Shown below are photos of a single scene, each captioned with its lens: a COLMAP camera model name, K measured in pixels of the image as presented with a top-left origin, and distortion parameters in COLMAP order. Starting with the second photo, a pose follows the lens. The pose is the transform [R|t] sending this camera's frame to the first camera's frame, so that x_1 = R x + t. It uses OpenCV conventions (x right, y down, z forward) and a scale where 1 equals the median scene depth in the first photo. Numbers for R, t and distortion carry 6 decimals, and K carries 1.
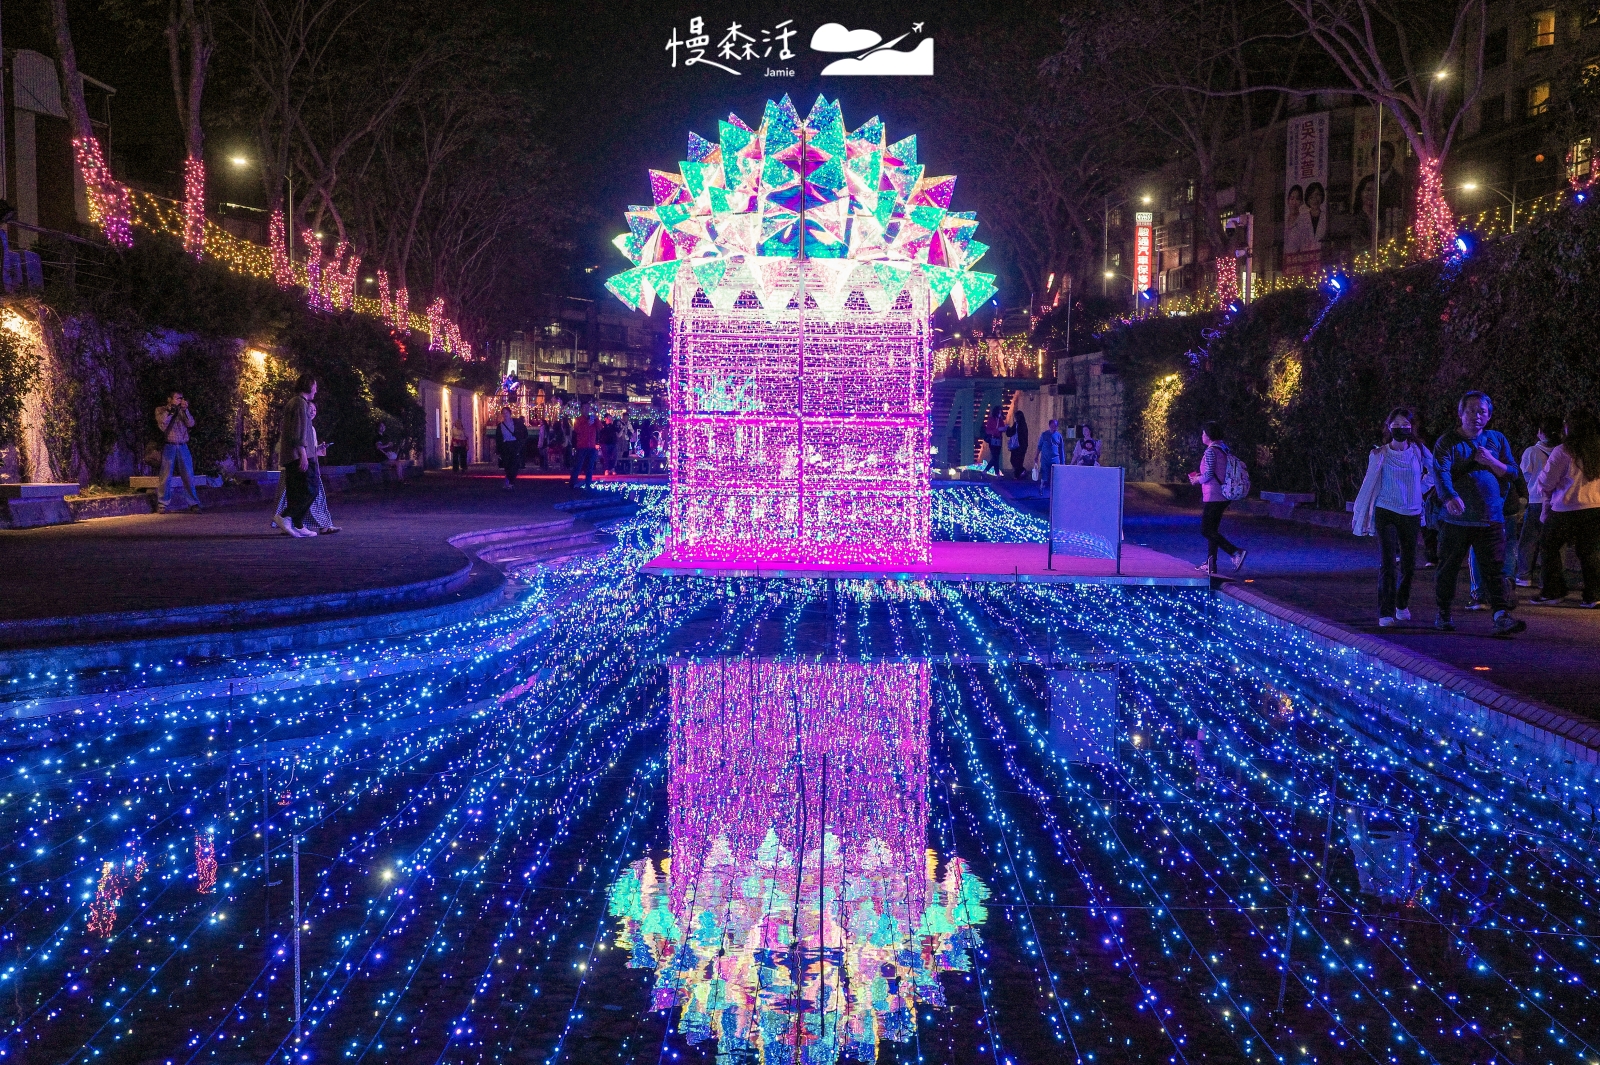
lens RADIAL K [[1829.3, 0, 788.6], [0, 1829.3, 545.5], [0, 0, 1]] dist [0.052306, 0.000000]
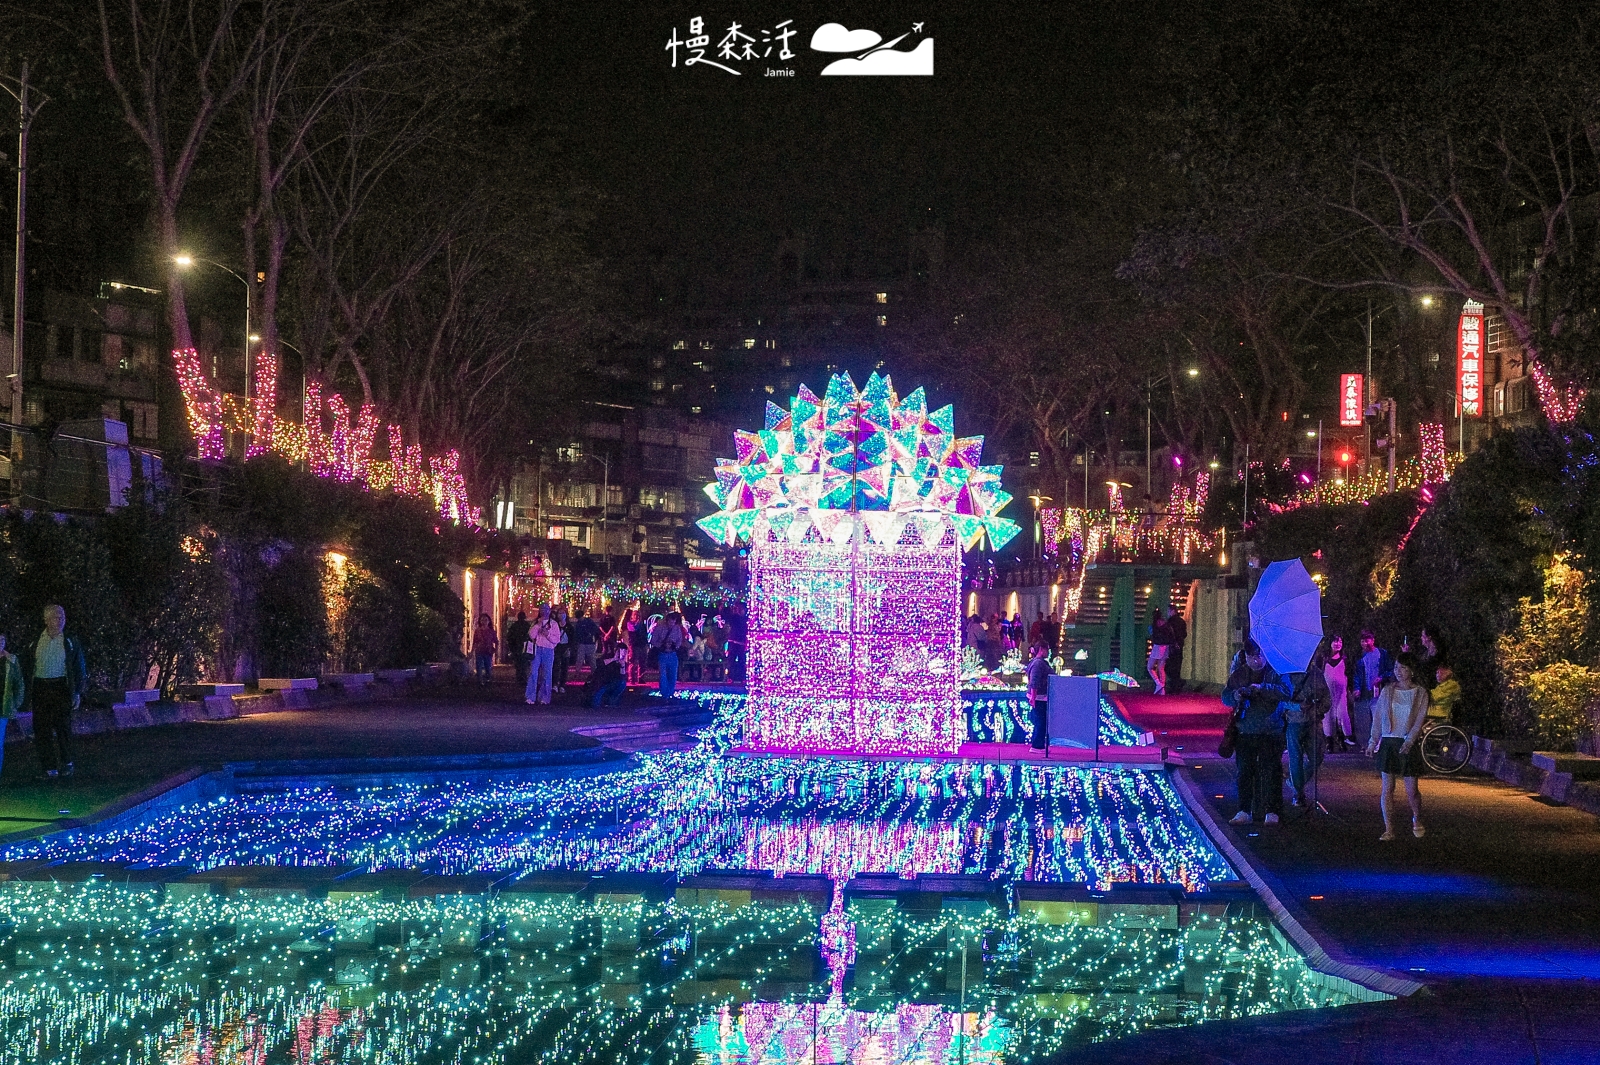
lens RADIAL K [[3225.0, 0, 802.7], [0, 3225.0, 536.7], [0, 0, 1]] dist [0.019688, 0.000000]
pose [[0.998764, 0.006779, -0.049237, 0.069781], [-0.010937, 0.996348, -0.084684, 0.042978], [0.048483, 0.085118, 0.995191, -1.038621]]
